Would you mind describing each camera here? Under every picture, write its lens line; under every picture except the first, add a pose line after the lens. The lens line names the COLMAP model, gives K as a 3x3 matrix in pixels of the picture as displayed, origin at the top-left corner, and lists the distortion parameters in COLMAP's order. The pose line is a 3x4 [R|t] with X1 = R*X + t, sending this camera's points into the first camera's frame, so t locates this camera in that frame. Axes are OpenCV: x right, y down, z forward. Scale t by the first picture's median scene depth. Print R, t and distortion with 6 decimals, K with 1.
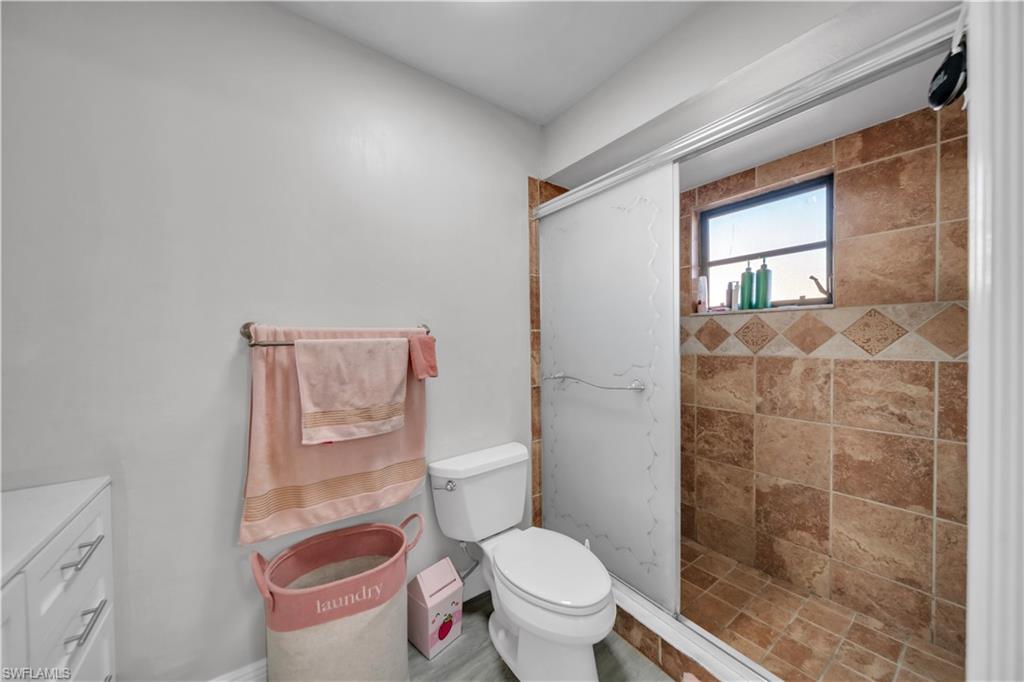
lens RADIAL K [[353.4, 0, 511.4], [0, 353.4, 341.7], [0, 0, 1]] dist [0.001107, -0.001627]
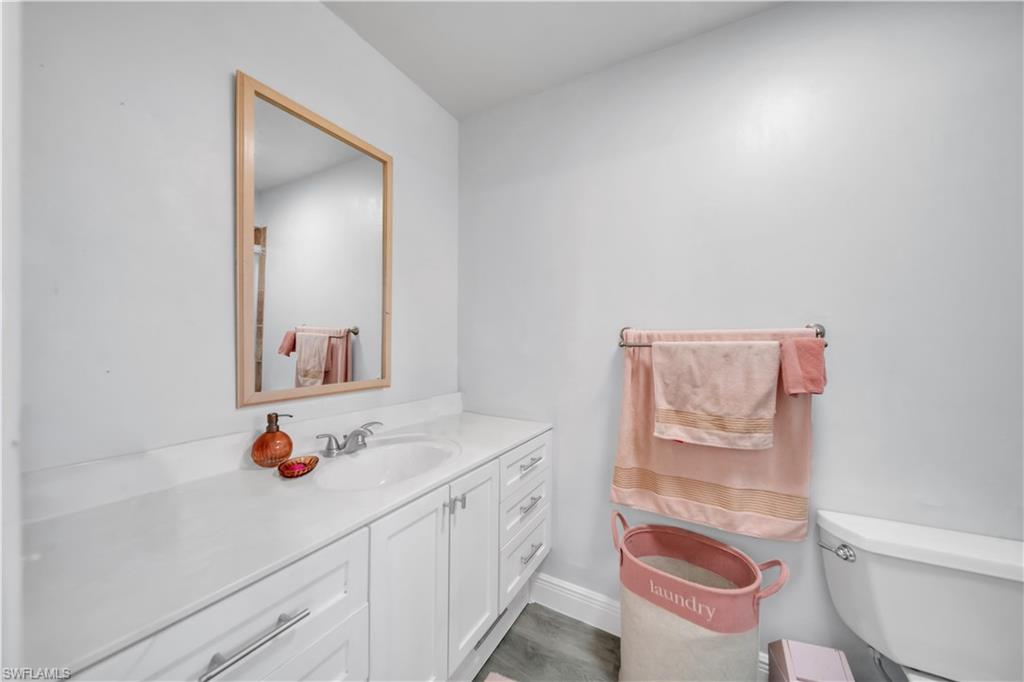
lens RADIAL K [[353.4, 0, 510.6], [0, 353.4, 341.5], [0, 0, 1]] dist [0.001107, -0.001627]
pose [[0.413235, 0.010039, -0.910569, 0.198837], [-0.016602, 0.999856, 0.003490, -0.002406], [0.910473, 0.013675, 0.413342, 0.106739]]
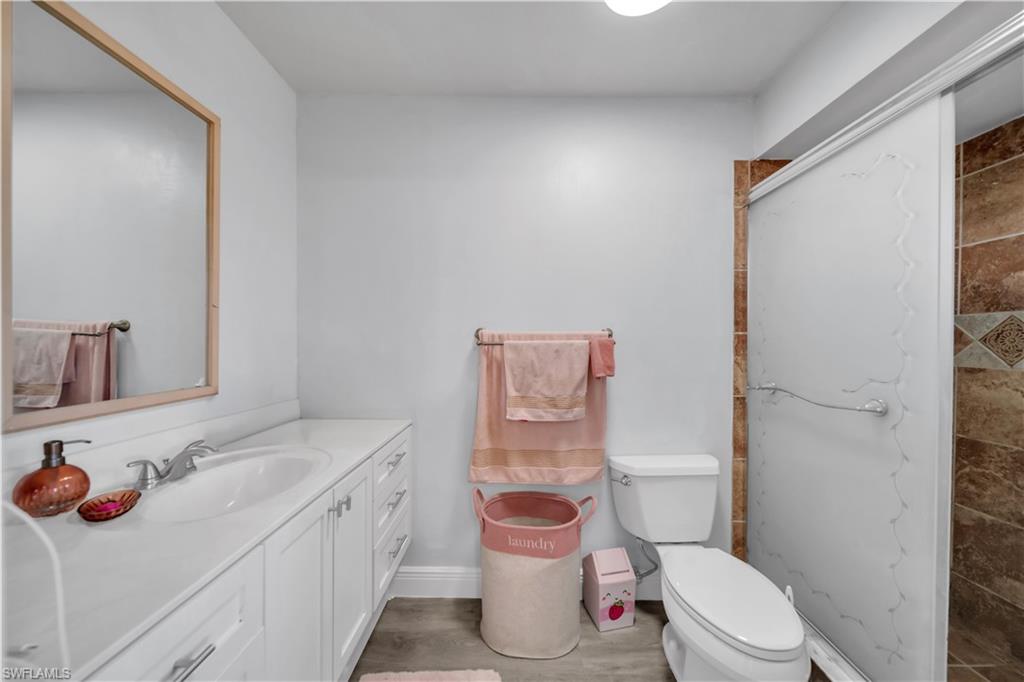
lens RADIAL K [[353.4, 0, 510.7], [0, 353.4, 340.1], [0, 0, 1]] dist [0.001107, -0.001627]
pose [[0.803103, 0.009592, -0.595763, 0.188686], [-0.015771, 0.999862, -0.005160, -0.001475], [0.595631, 0.013540, 0.803144, -0.064721]]
